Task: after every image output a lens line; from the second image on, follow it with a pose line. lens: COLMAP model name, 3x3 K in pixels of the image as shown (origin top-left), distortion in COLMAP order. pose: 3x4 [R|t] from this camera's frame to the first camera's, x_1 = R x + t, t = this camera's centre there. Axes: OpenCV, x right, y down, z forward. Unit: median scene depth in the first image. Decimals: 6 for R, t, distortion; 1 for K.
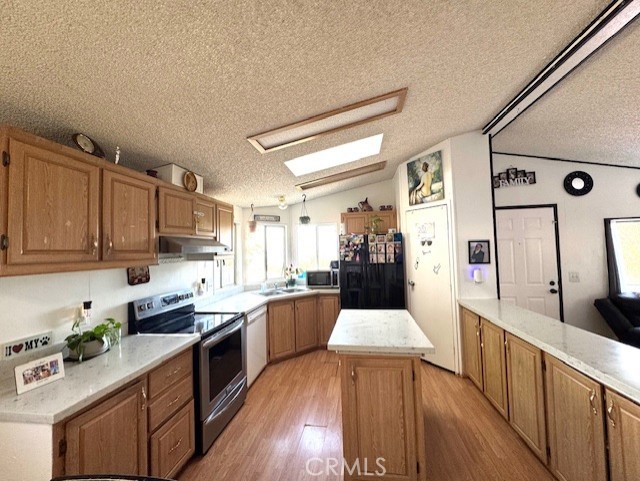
lens RADIAL K [[256.0, 0, 318.9], [0, 256.0, 239.4], [0, 0, 1]] dist [-0.002021, 0.000116]
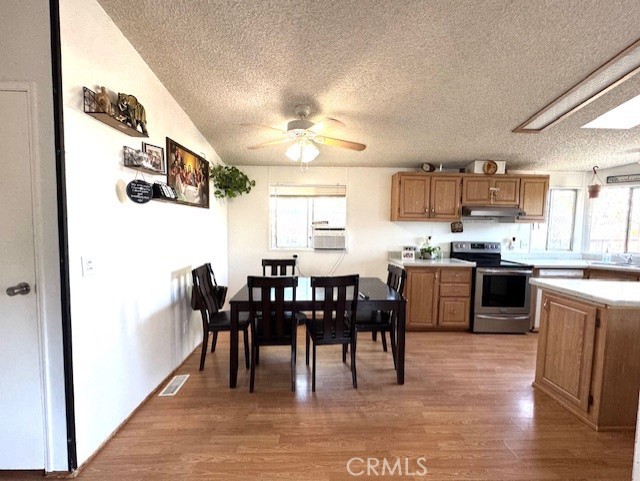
lens RADIAL K [[257.6, 0, 318.3], [0, 257.6, 236.3], [0, 0, 1]] dist [-0.002233, -0.000286]
pose [[0.177143, 0.079476, -0.980971, 0.769611], [0.021232, 0.996194, 0.084544, 0.020406], [0.983956, -0.035805, 0.174781, -0.242013]]
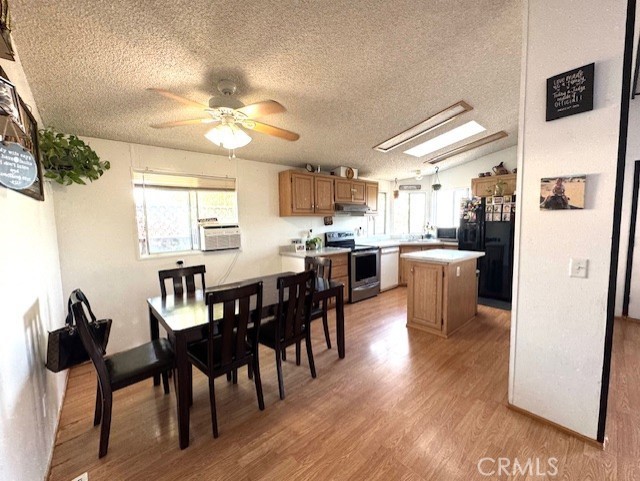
lens RADIAL K [[256.0, 0, 318.9], [0, 256.0, 239.4], [0, 0, 1]] dist [-0.002021, 0.000116]
pose [[0.764796, 0.063609, -0.641125, 0.534253], [0.022227, 0.991917, 0.124927, 0.016108], [0.643890, -0.109794, 0.757200, -0.599935]]
